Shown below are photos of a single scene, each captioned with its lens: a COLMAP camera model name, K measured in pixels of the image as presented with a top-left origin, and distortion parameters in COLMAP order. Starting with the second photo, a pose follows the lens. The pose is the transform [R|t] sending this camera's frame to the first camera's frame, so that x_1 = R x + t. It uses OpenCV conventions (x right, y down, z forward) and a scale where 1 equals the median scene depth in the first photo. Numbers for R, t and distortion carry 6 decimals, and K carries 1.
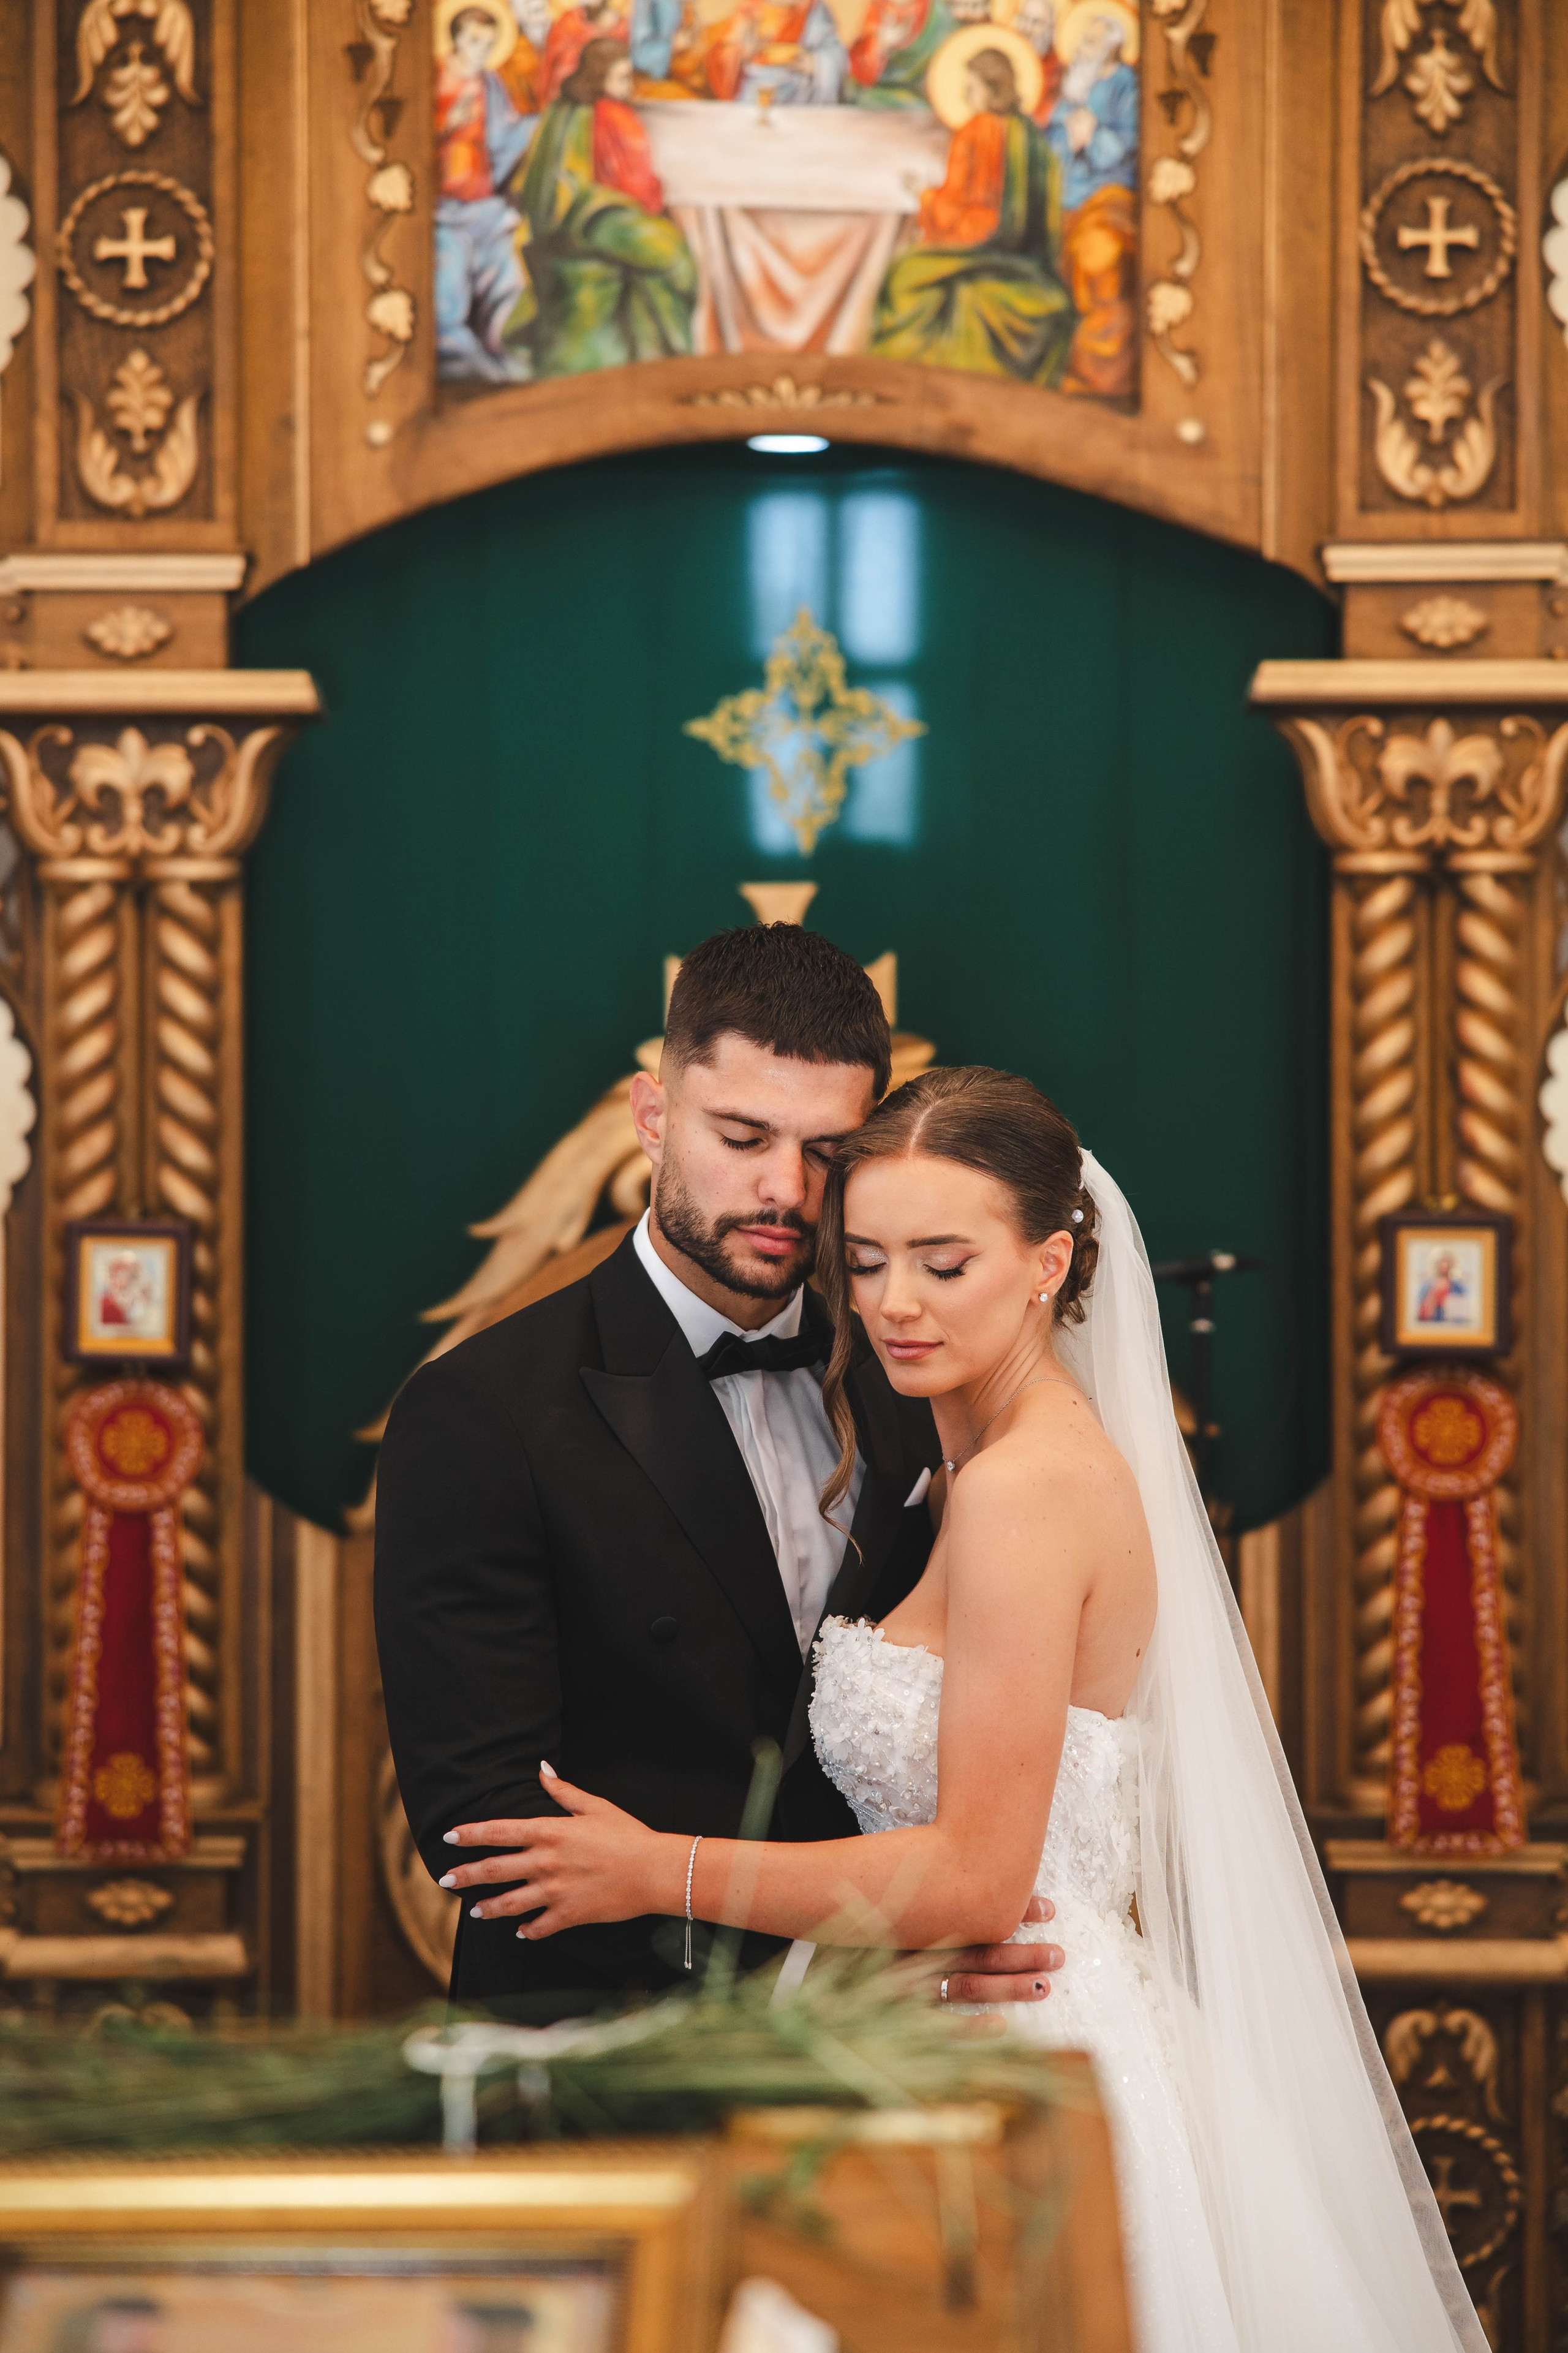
lens RADIAL K [[4571.8, 0, 790.6], [0, 4571.8, 1185.9], [0, 0, 1]] dist [0.144590, 0.000000]
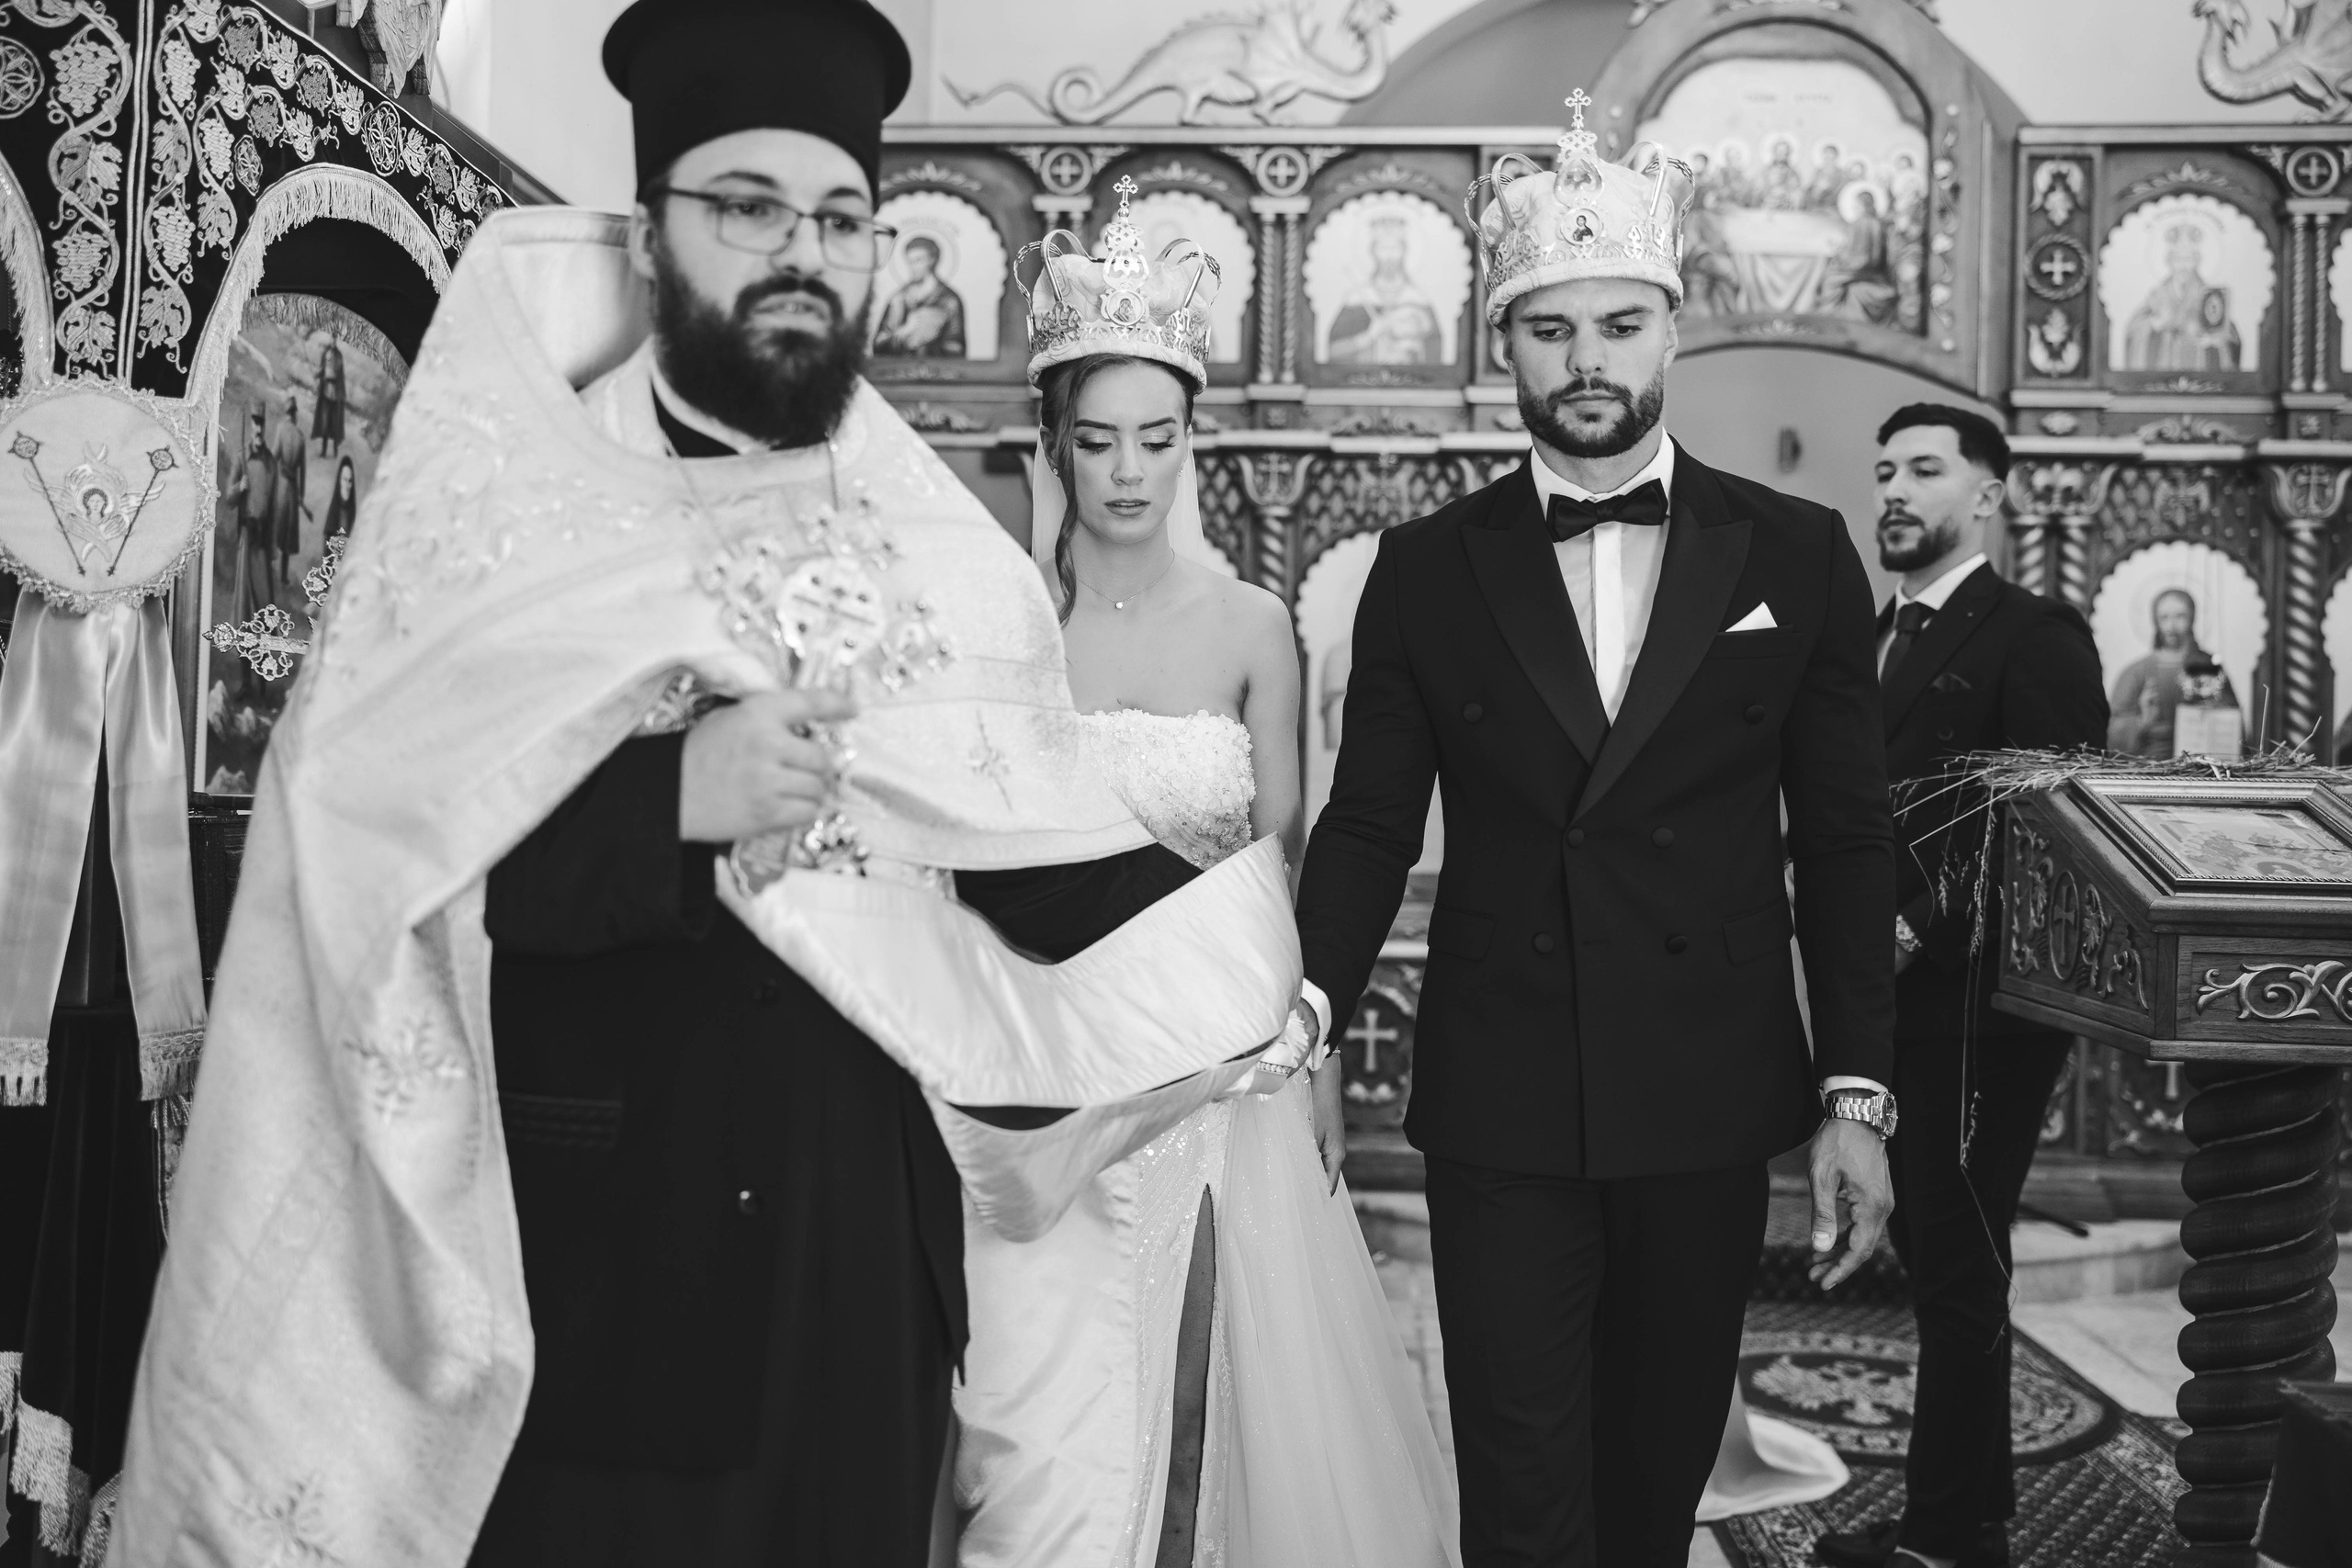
lens RADIAL K [[2249.8, 0, 1190.3], [0, 2249.8, 787.7], [0, 0, 1]] dist [0.007492, 0.000000]
pose [[0.998844, 0.023048, -0.042185, -0.263309], [-0.023304, 0.999713, -0.005599, 0.088339], [0.042044, 0.006576, 0.999094, -0.214529]]
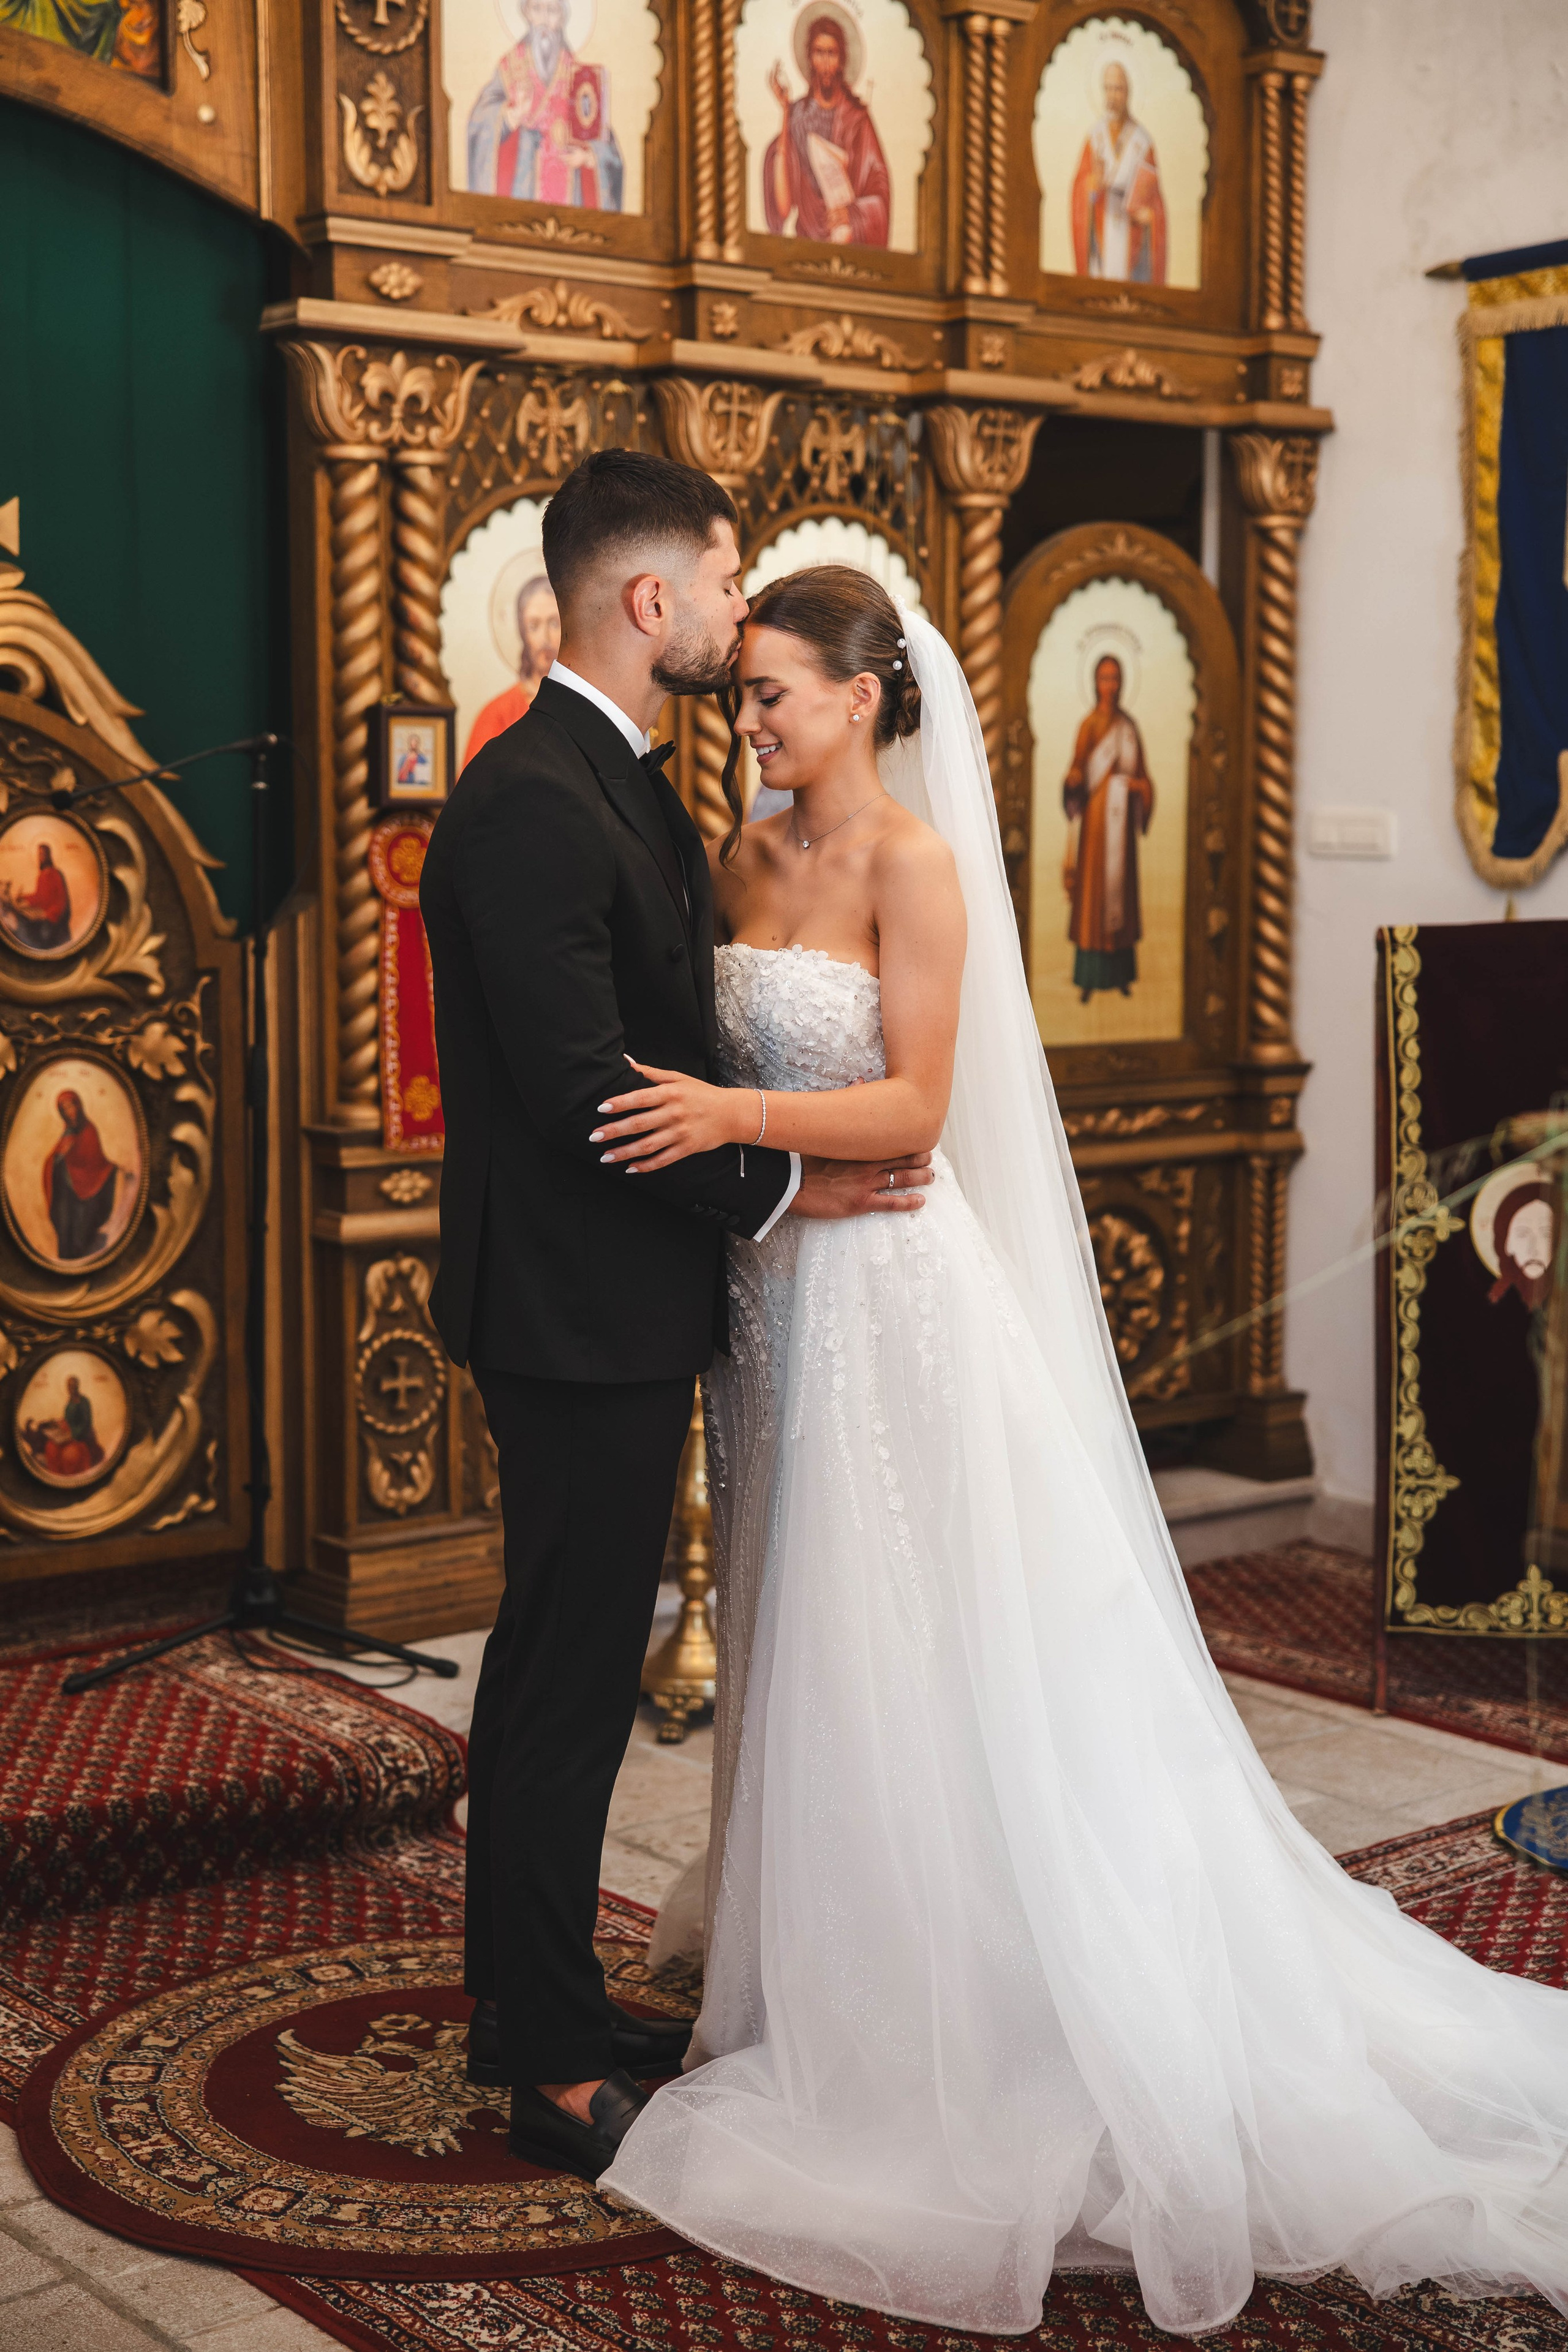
lens RADIAL K [[3514.8, 0, 783.1], [0, 3514.8, 1185.2], [0, 0, 1]] dist [0.062060, 0.000000]
pose [[0.745684, -0.072959, 0.662293, -0.502298], [-0.006034, 0.993207, 0.116208, 0.025625], [-0.666273, -0.090651, 0.740178, 0.096430]]
